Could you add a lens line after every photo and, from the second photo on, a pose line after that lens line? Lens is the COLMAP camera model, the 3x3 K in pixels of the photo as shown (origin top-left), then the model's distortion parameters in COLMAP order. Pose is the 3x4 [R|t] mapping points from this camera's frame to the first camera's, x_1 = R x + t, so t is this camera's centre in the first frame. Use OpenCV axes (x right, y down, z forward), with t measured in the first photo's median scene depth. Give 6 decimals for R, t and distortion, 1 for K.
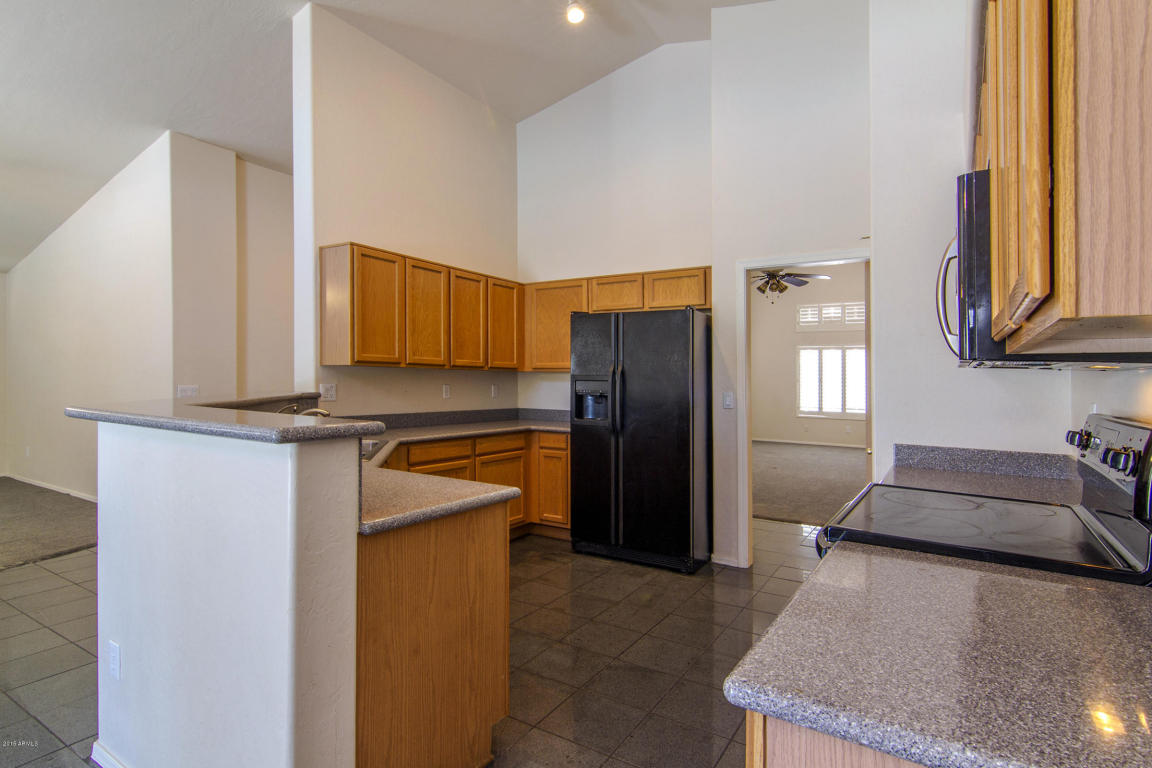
lens RADIAL K [[588.0, 0, 571.7], [0, 588.0, 378.4], [0, 0, 1]] dist [0.001740, 0.000388]
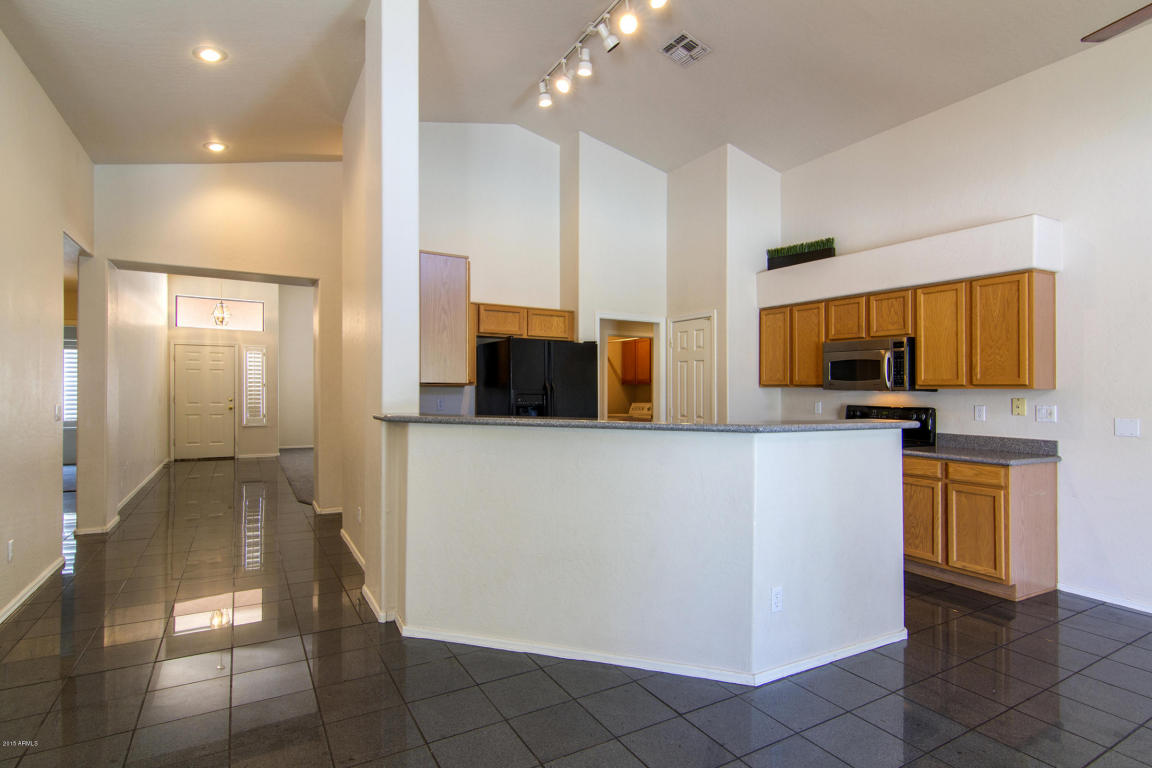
lens RADIAL K [[588.0, 0, 571.7], [0, 588.0, 378.4], [0, 0, 1]] dist [0.001740, 0.000388]
pose [[0.475352, 0.007849, 0.879761, -1.007732], [-0.002892, 0.999969, -0.007359, -0.020616], [-0.879791, 0.000954, 0.475360, 0.342201]]
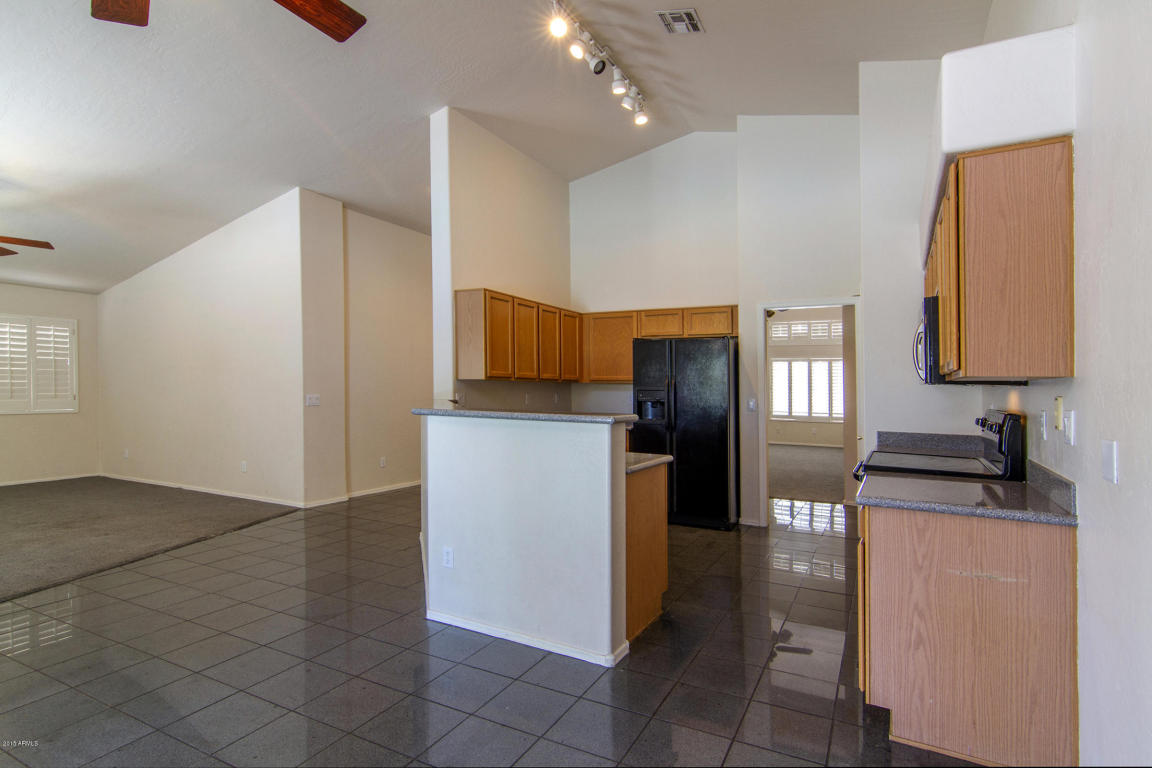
lens RADIAL K [[594.0, 0, 576.0], [0, 594.0, 384.0], [0, 0, 1]] dist [0.000520, -0.000451]
pose [[0.996555, -0.001693, 0.082915, -0.243857], [0.001919, 0.999995, -0.002650, -0.007558], [-0.082911, 0.002800, 0.996553, -0.325263]]
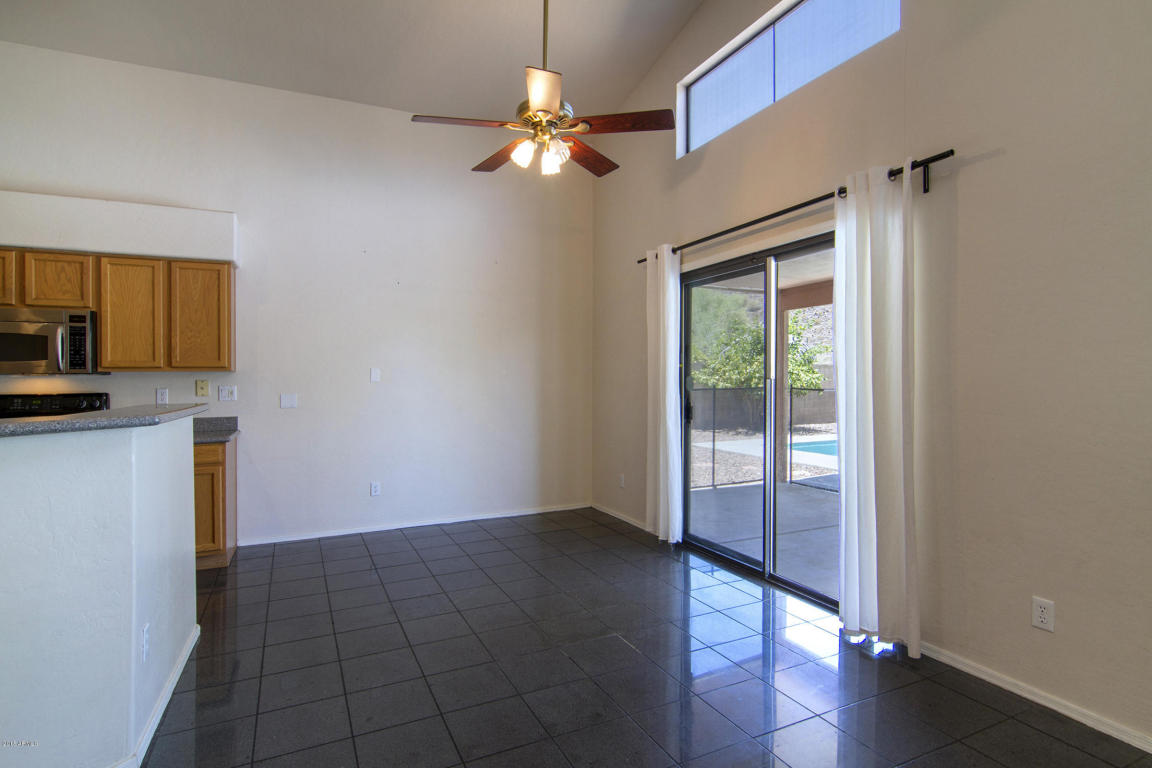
lens RADIAL K [[588.0, 0, 571.7], [0, 588.0, 378.4], [0, 0, 1]] dist [0.001740, 0.000388]
pose [[-0.840768, -0.006875, 0.541352, -0.902179], [-0.002376, 0.999957, 0.009010, -0.010833], [-0.541391, 0.006289, -0.840748, 0.674092]]
